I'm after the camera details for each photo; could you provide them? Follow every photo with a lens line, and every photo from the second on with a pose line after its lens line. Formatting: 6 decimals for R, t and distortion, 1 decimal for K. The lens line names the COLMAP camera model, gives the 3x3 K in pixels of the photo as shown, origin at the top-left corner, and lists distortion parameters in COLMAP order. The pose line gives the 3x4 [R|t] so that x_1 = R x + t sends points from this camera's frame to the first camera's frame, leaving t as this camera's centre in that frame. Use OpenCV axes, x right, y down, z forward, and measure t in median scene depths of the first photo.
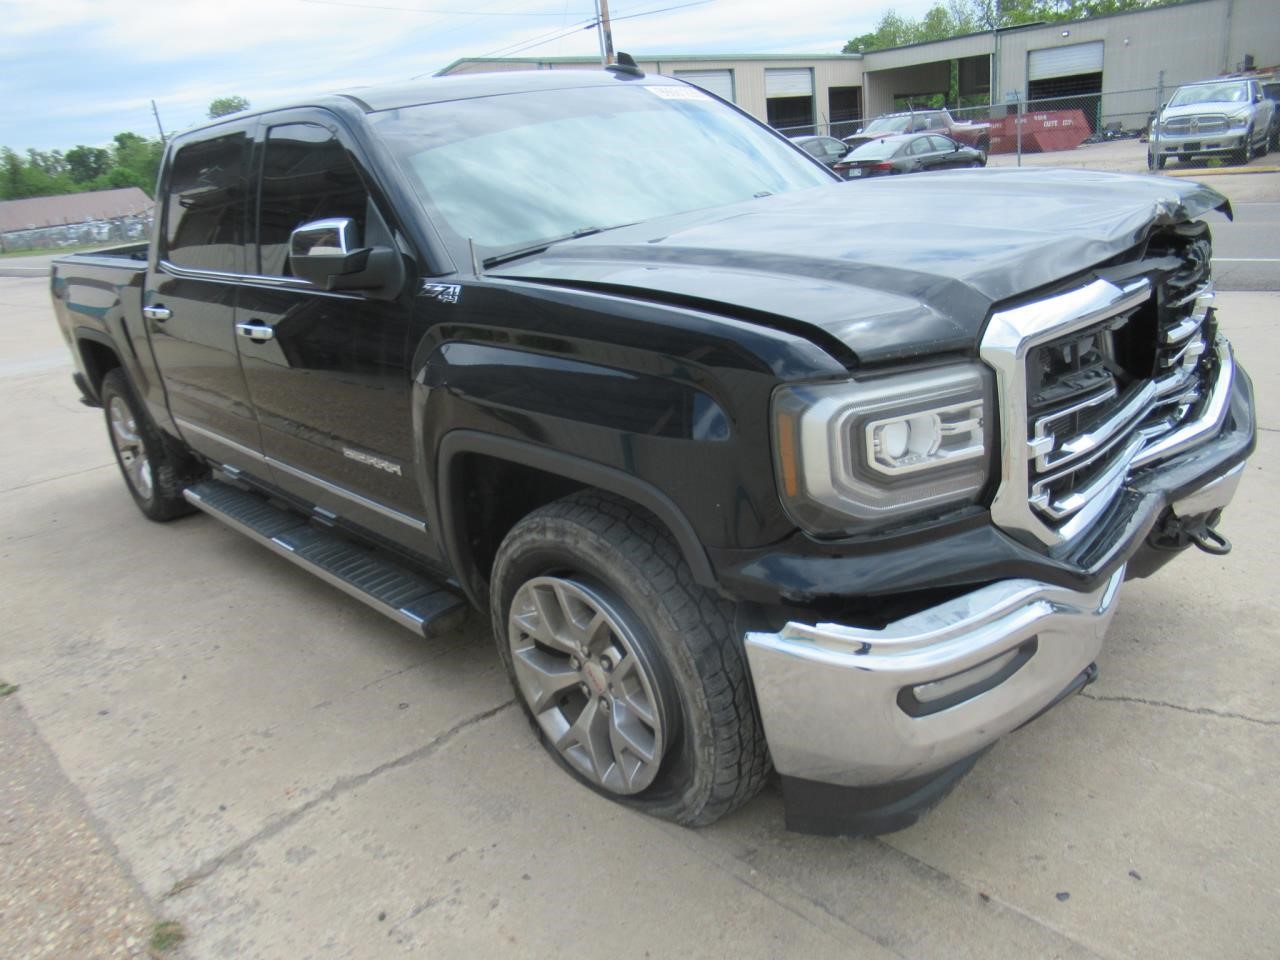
lens RADIAL K [[962.1, 0, 640.0], [0, 962.1, 480.0], [0, 0, 1]] dist [0.092673, -0.150735]
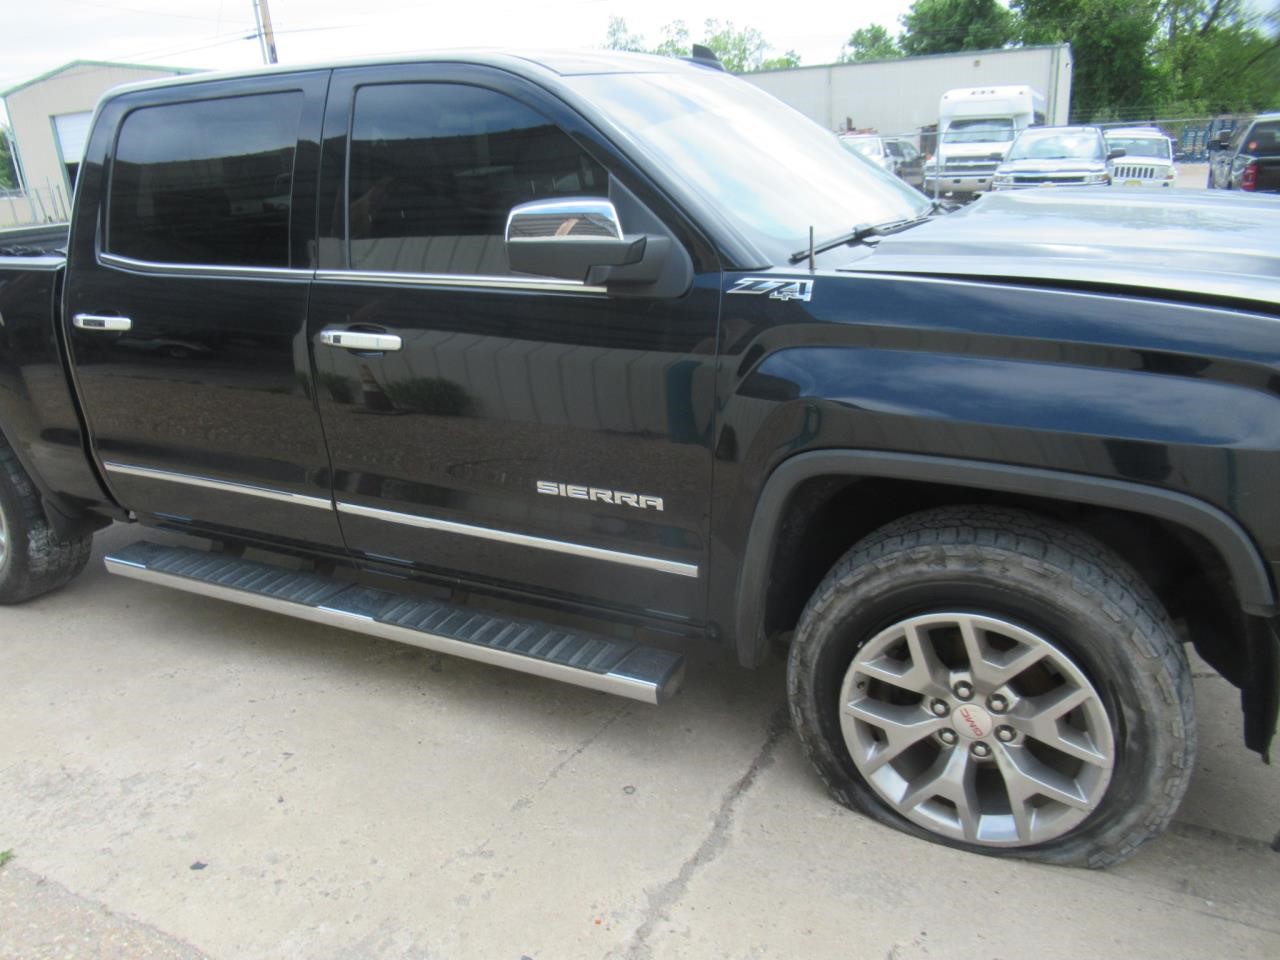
lens RADIAL K [[958.7, 0, 640.0], [0, 958.7, 480.0], [0, 0, 1]] dist [0.006488, 0.004357]
pose [[0.937842, -0.054271, 0.342793, -0.626398], [0.063404, 0.997868, -0.015482, -0.023058], [-0.341222, 0.036254, 0.939283, 0.269651]]
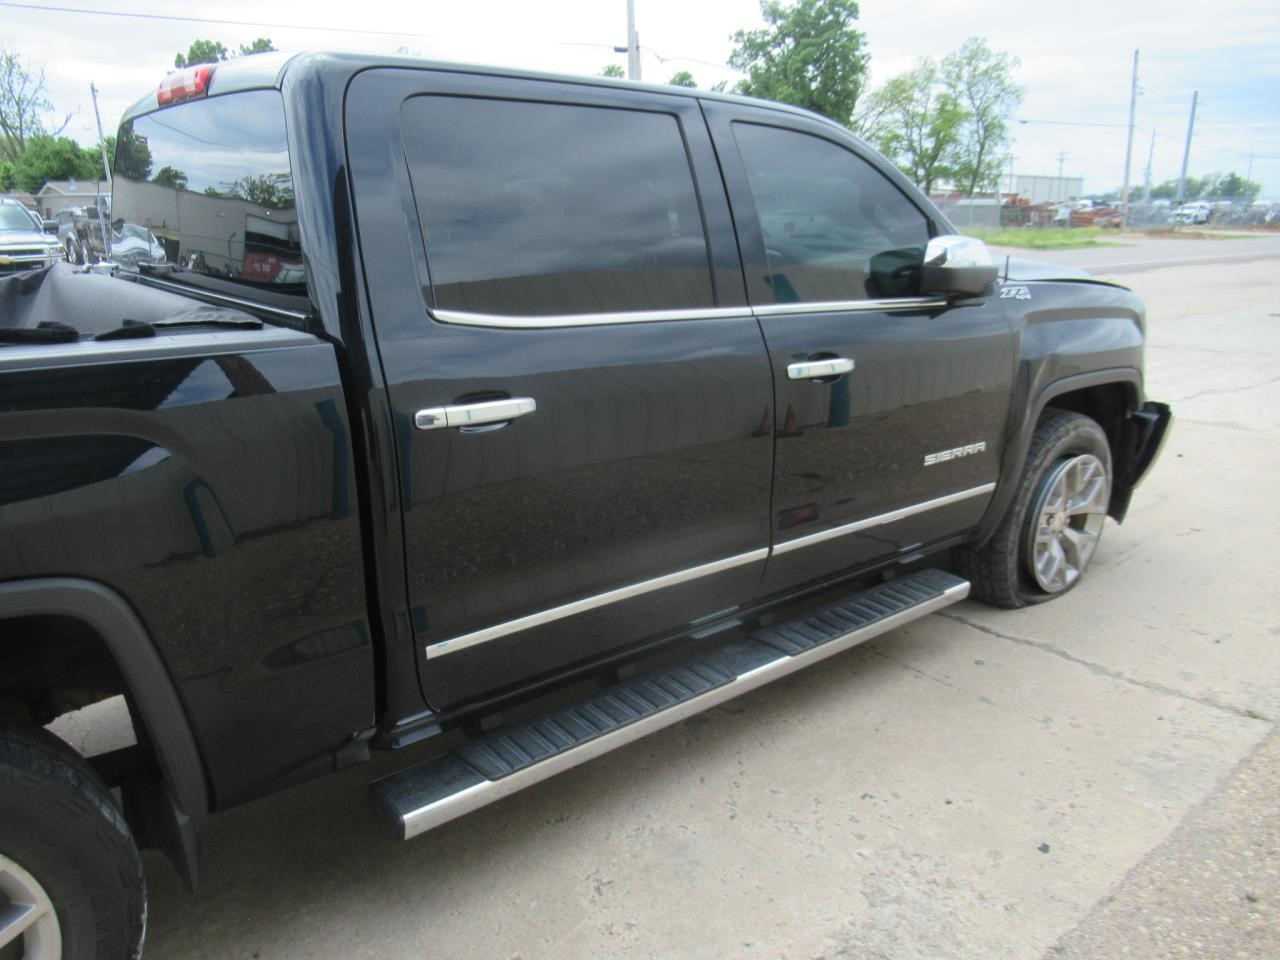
lens RADIAL K [[932.7, 0, 621.8], [0, 932.7, 481.0], [0, 0, 1]] dist [-0.004557, -0.008034]
pose [[0.068889, -0.160311, 0.984660, -1.640682], [0.324785, 0.936838, 0.129803, -0.306169], [-0.943276, 0.310860, 0.116605, 1.497089]]
